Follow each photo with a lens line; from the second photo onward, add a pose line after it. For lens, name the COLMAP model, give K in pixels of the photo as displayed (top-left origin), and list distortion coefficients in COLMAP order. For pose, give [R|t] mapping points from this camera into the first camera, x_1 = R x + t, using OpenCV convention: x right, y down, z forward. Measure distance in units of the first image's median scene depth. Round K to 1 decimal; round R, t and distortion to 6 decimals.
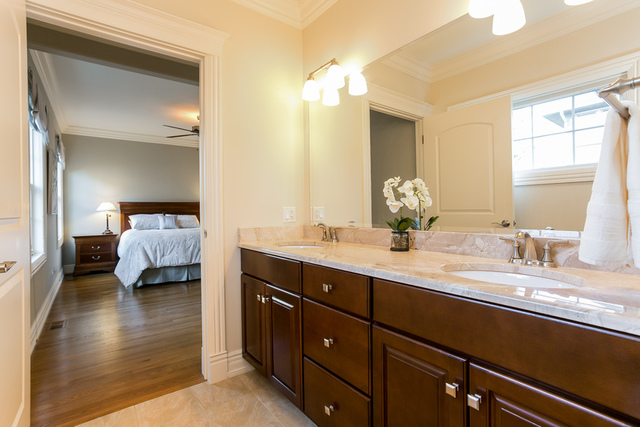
lens RADIAL K [[309.2, 0, 311.0], [0, 309.2, 211.6], [0, 0, 1]] dist [0.000308, 0.000402]
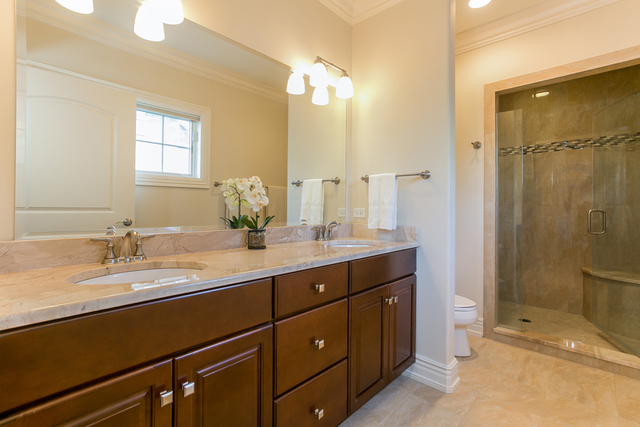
lens RADIAL K [[309.2, 0, 311.0], [0, 309.2, 211.6], [0, 0, 1]] dist [0.000308, 0.000402]
pose [[-0.177486, -0.004743, 0.984112, -0.786668], [-0.005568, 0.999977, 0.003815, -0.002364], [-0.984108, -0.004802, -0.177508, 1.041363]]
